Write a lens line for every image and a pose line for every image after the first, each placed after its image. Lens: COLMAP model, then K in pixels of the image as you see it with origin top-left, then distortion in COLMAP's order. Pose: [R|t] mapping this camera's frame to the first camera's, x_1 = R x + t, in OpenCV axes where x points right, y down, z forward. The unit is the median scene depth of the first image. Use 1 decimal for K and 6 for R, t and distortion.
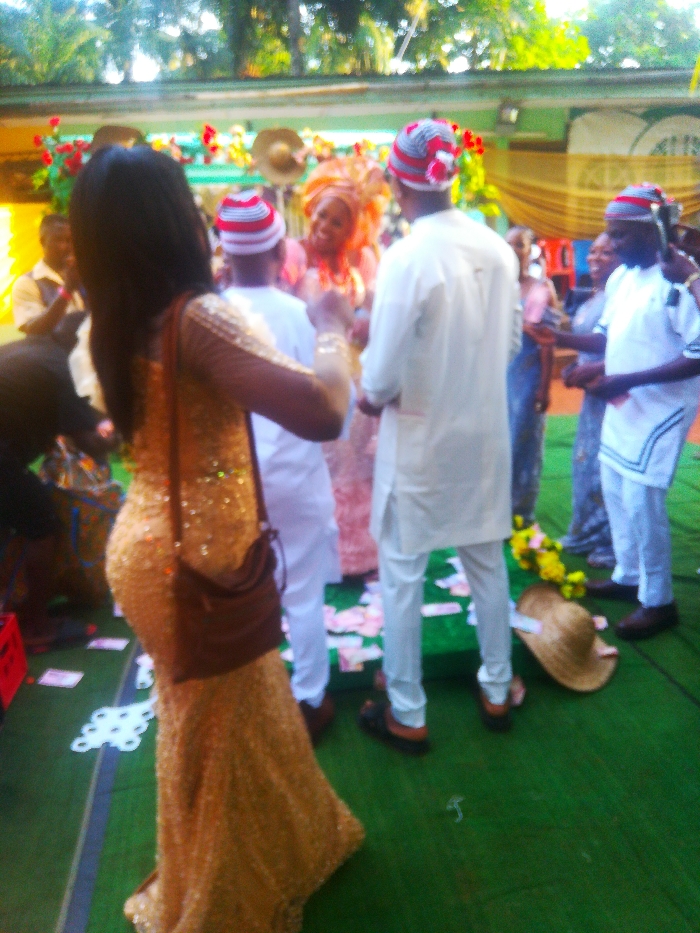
lens RADIAL K [[735.1, 0, 350.0], [0, 735.1, 466.5], [0, 0, 1]] dist [0.003757, -0.052849]
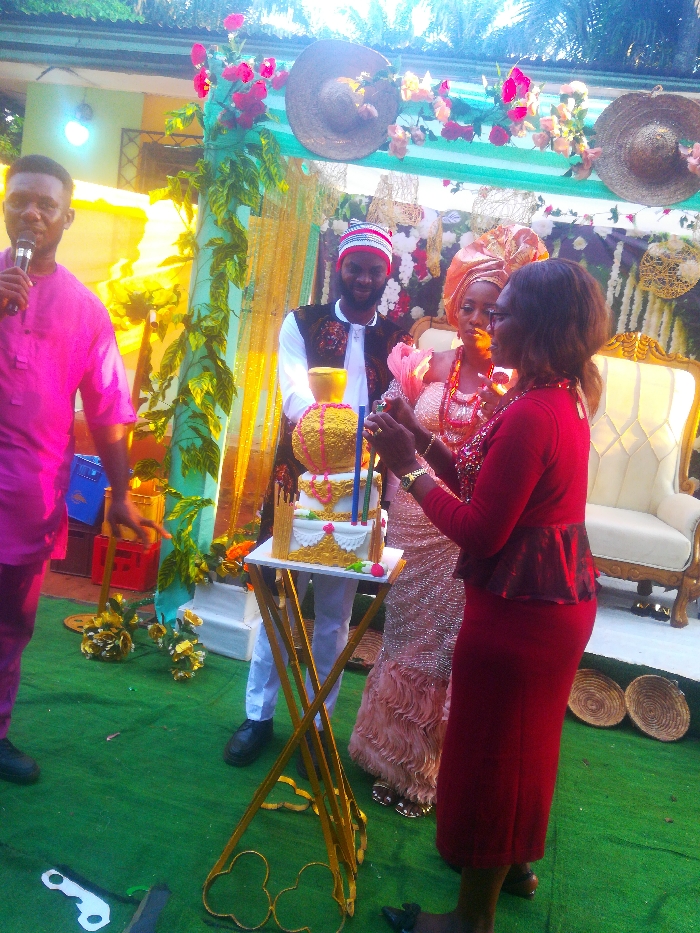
lens RADIAL K [[897.0, 0, 341.3], [0, 897.0, 465.3], [0, 0, 1]] dist [0.051601, -0.016578]
pose [[0.921612, 0.229871, -0.312714, -0.033254], [-0.275850, 0.954753, -0.111144, -0.070696], [0.273016, 0.188694, 0.943322, 0.287802]]
